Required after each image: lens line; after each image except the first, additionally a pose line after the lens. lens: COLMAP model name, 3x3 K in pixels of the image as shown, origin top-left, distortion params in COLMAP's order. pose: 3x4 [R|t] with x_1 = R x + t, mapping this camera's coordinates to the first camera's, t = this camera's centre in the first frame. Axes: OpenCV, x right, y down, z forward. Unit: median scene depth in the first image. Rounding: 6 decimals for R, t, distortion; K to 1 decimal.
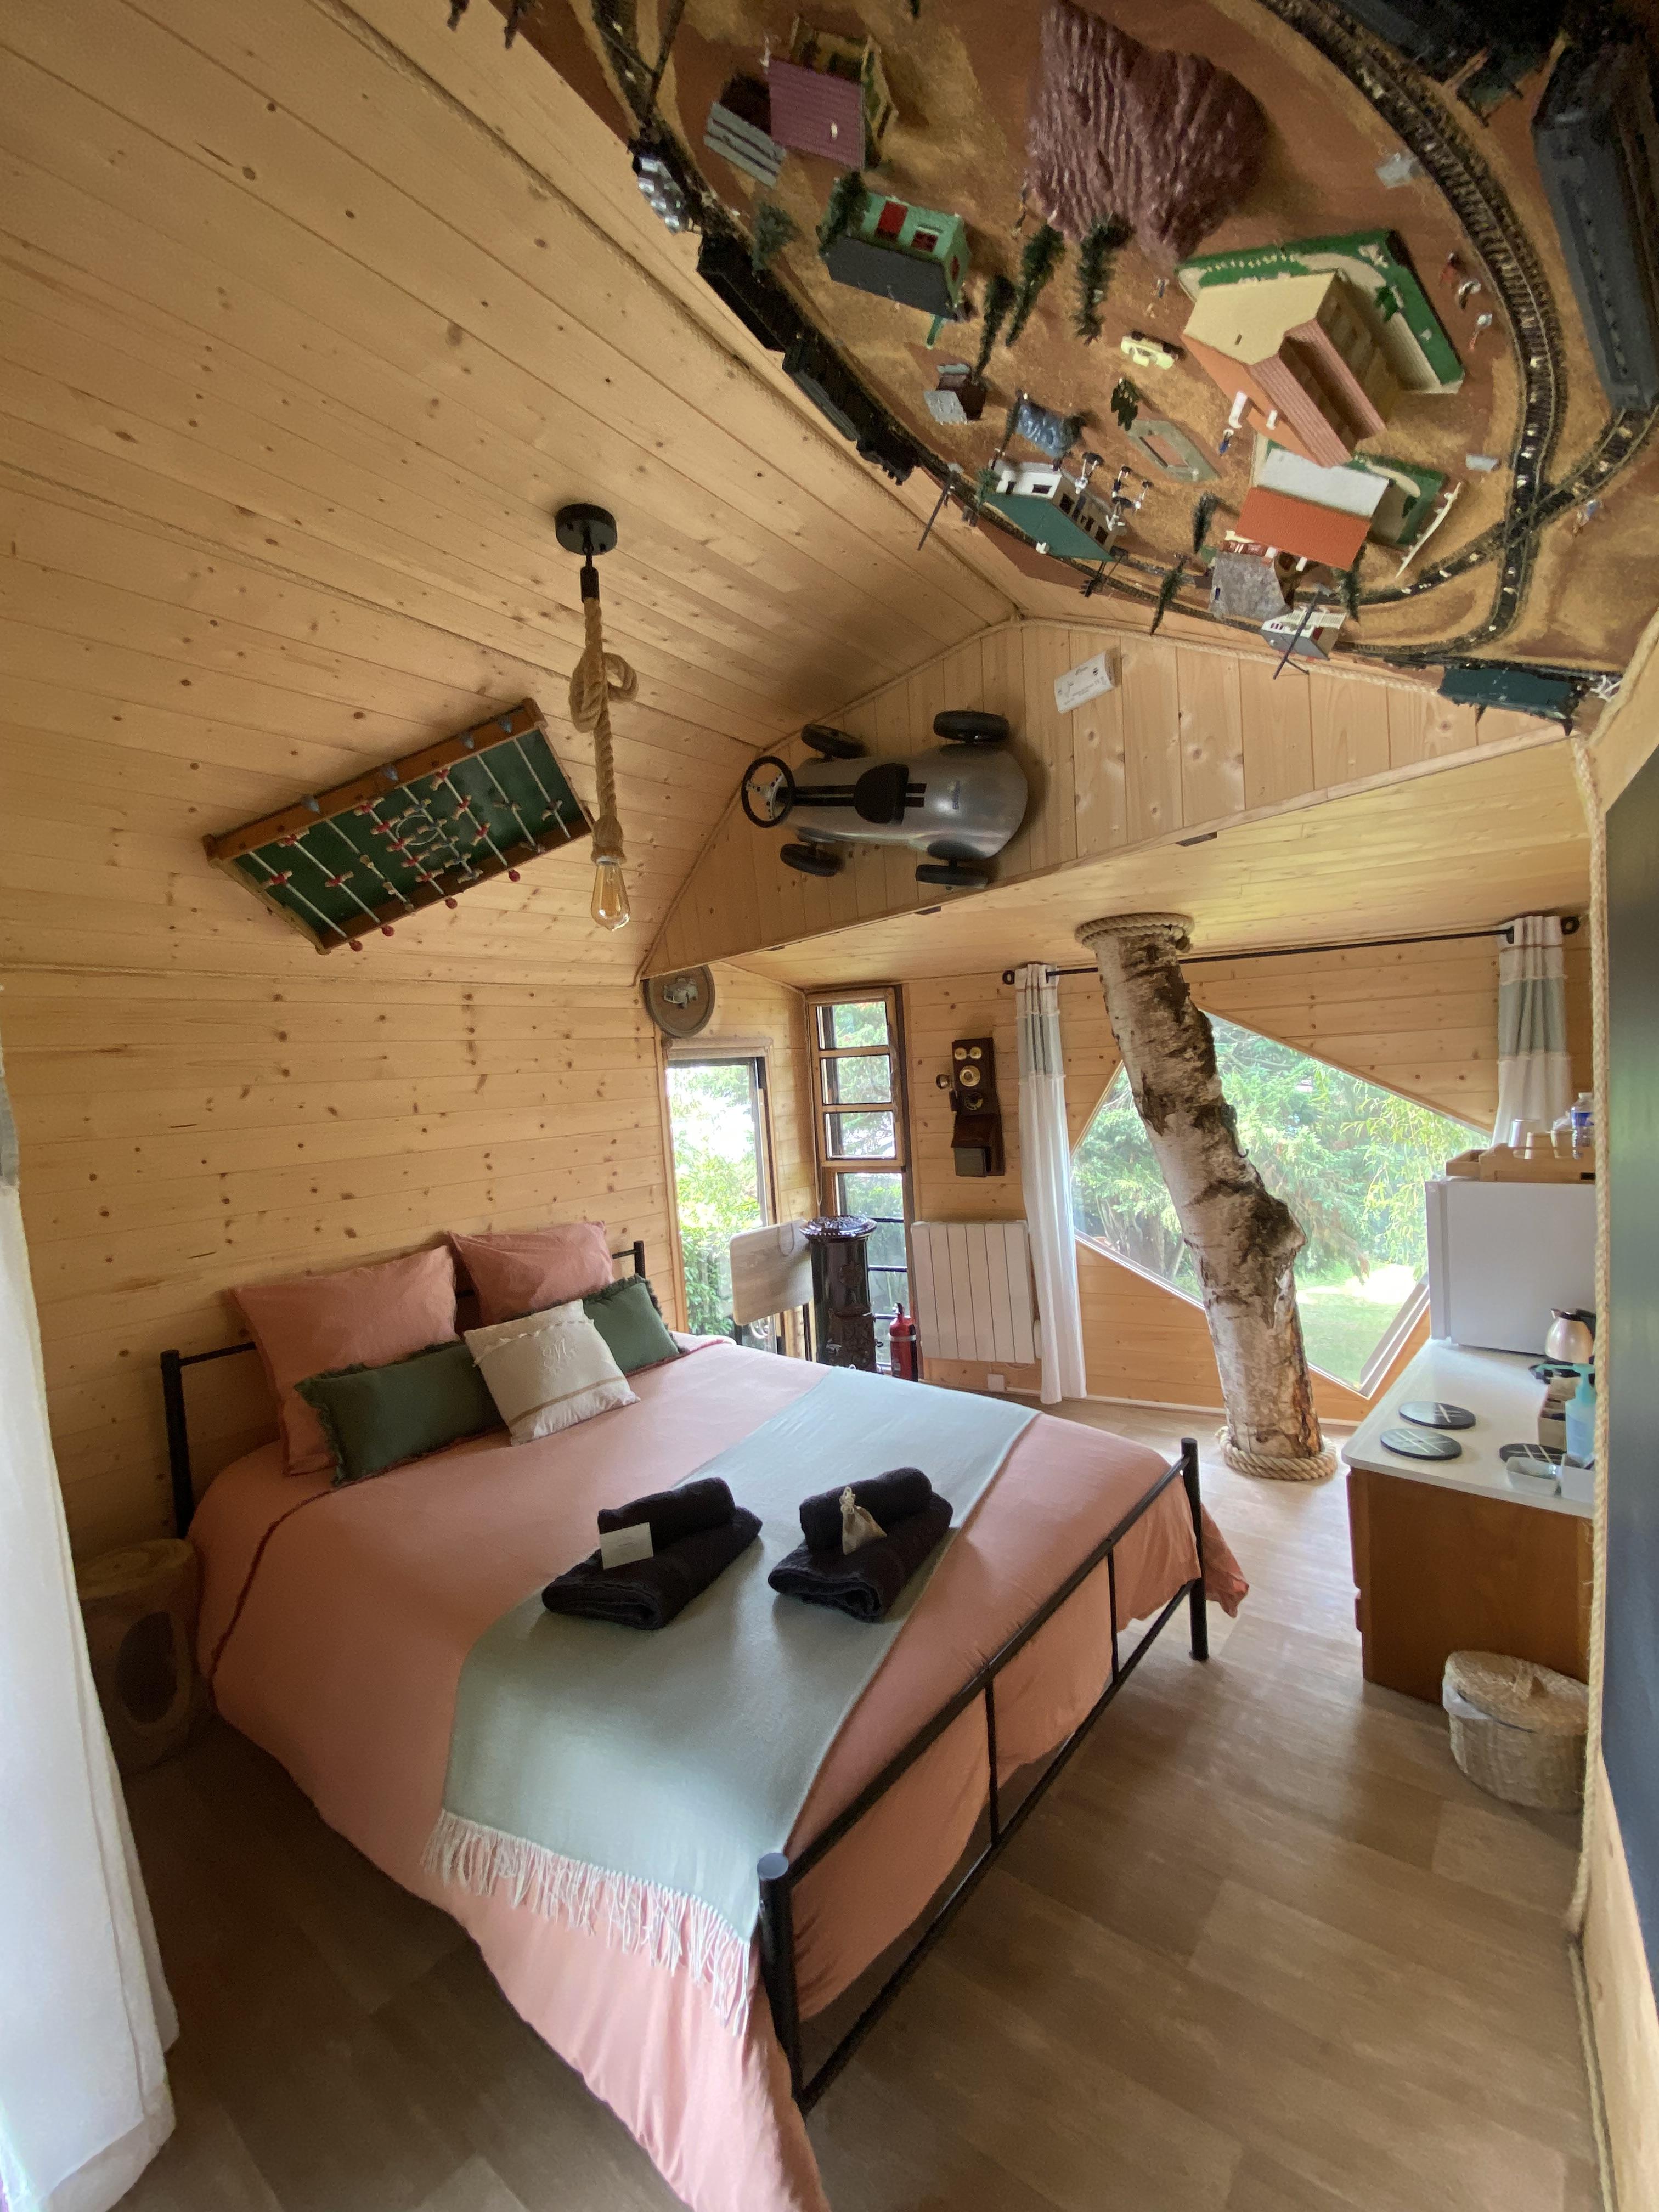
lens RADIAL K [[883.5, 0, 829.5], [0, 883.5, 1106.0], [0, 0, 1]] dist [0.000886, -0.009865]
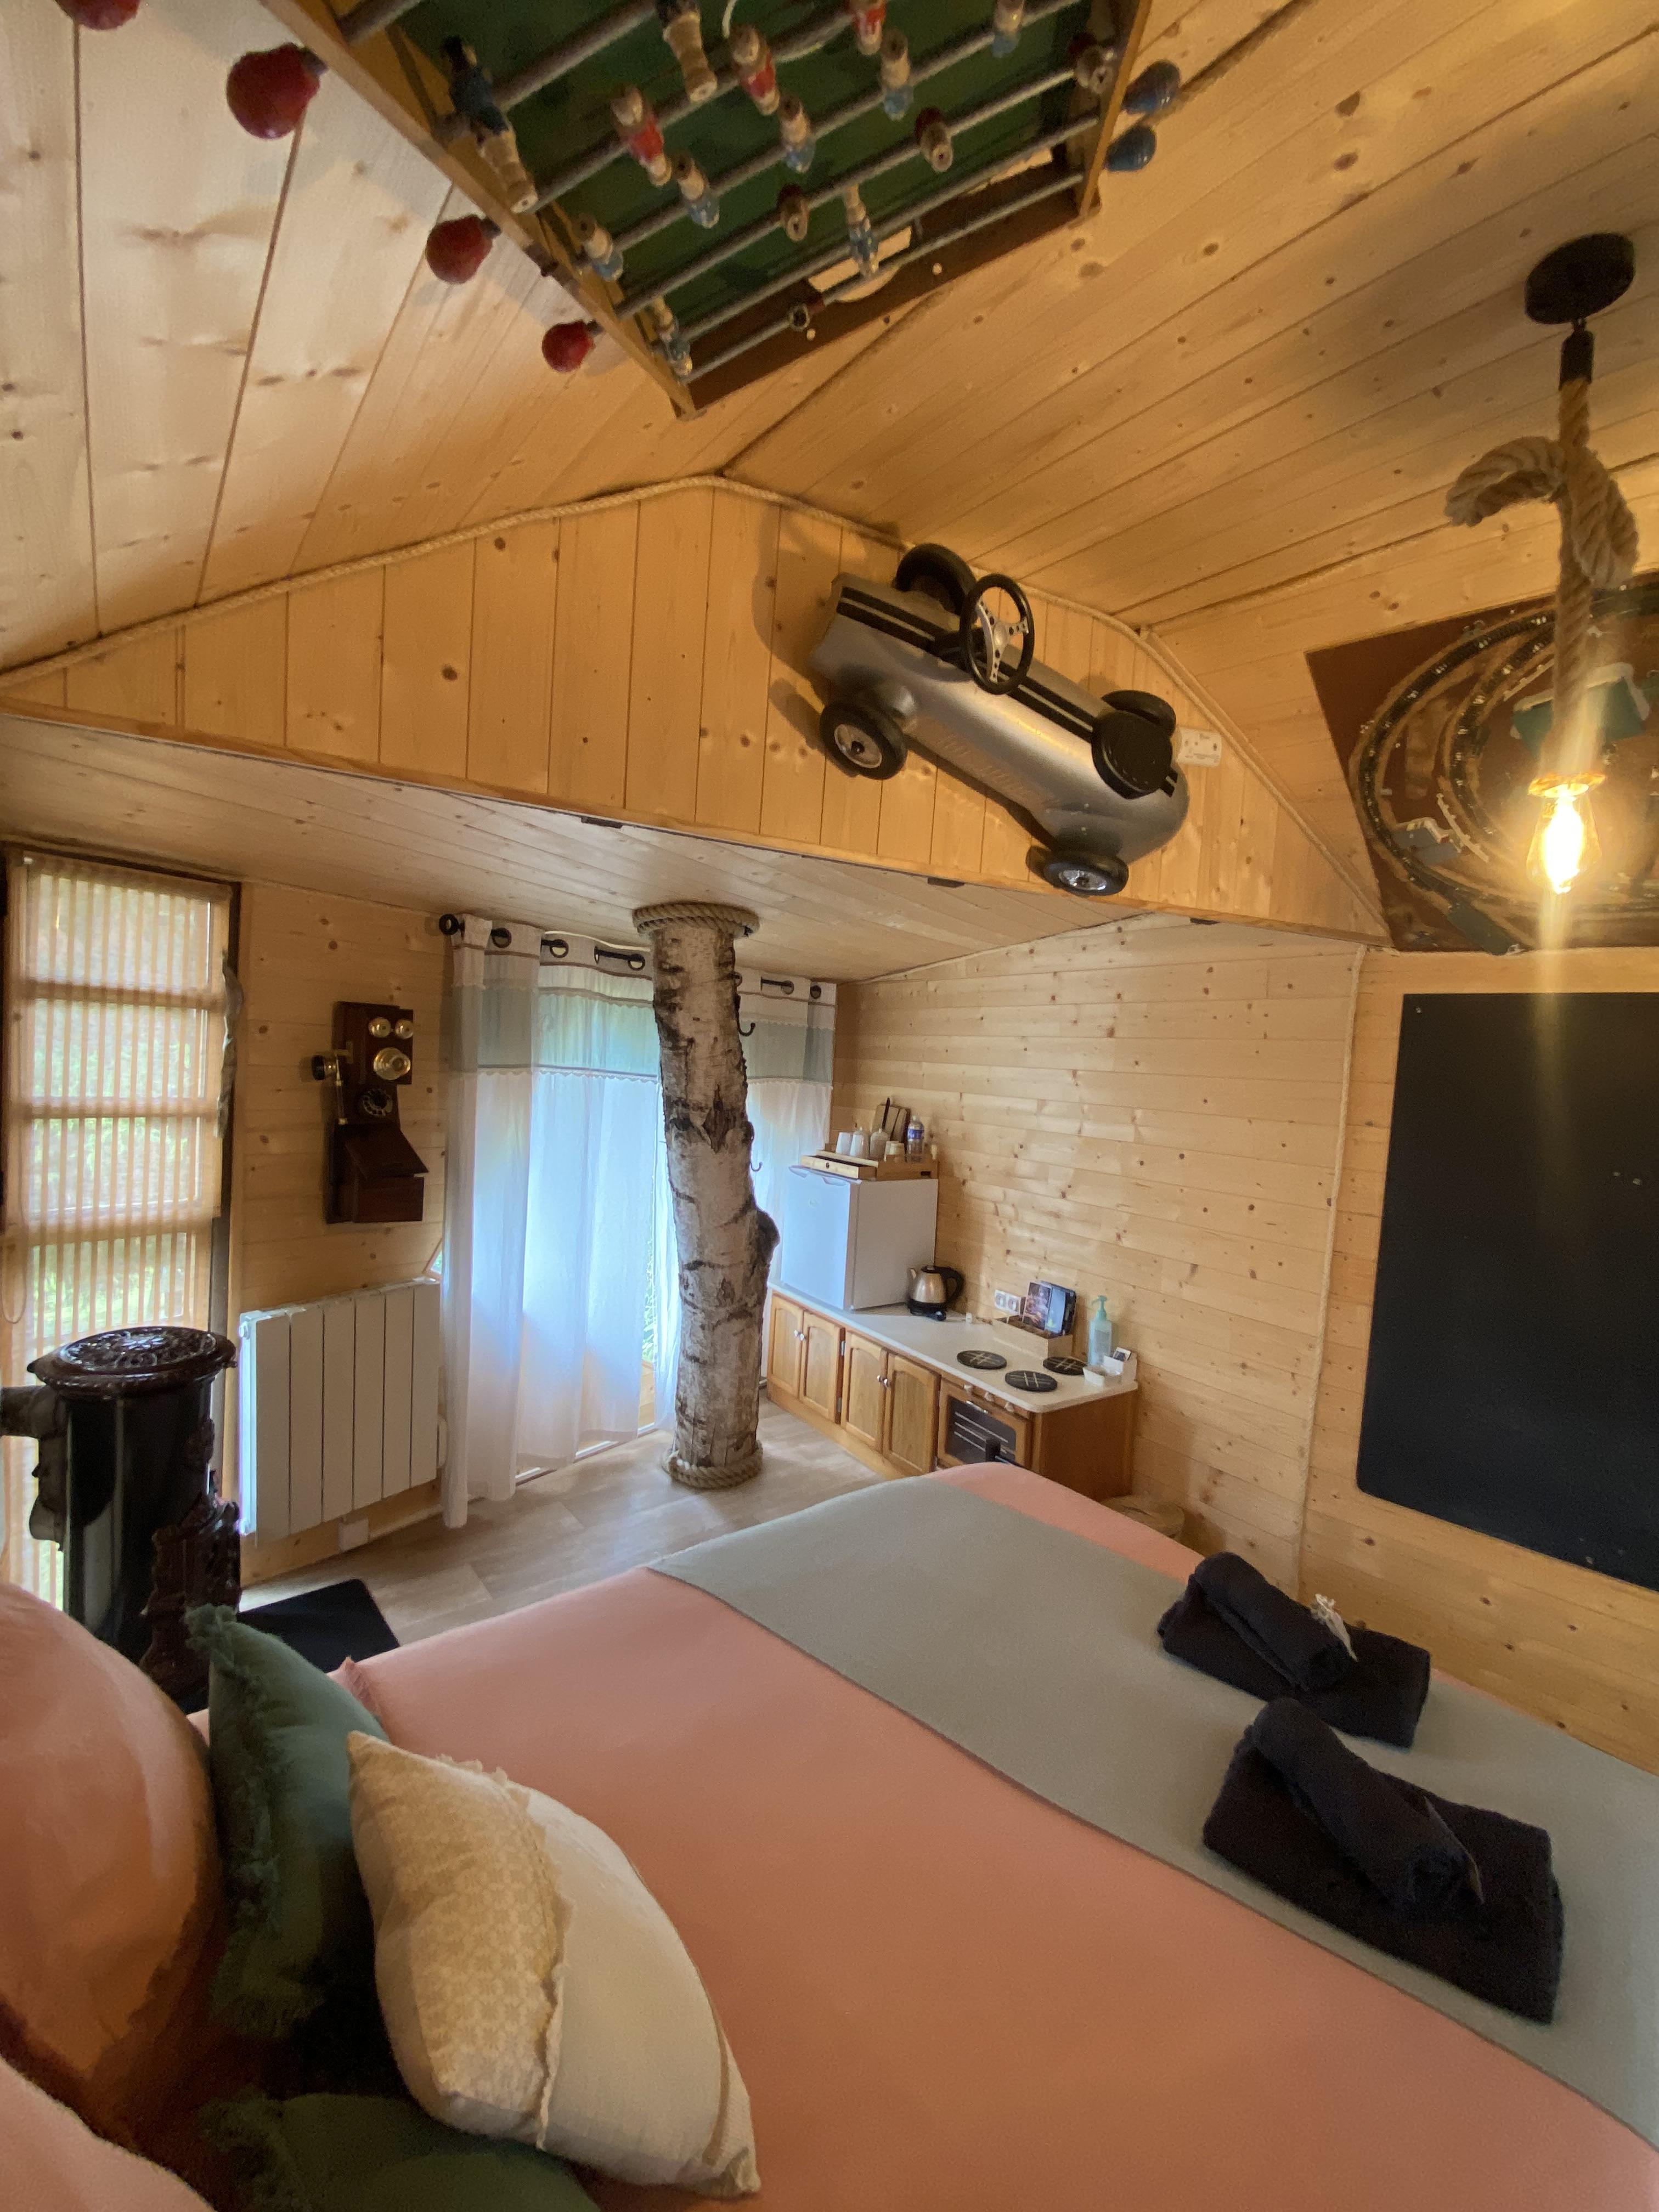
lens RADIAL K [[882.1, 0, 829.5], [0, 882.1, 1106.0], [0, 0, 1]] dist [-0.001165, -0.009067]
pose [[0.197750, 0.018680, 0.980075, -0.934900], [-0.035757, 0.999290, -0.011832, -0.015658], [-0.979600, -0.032705, 0.198277, 1.289752]]
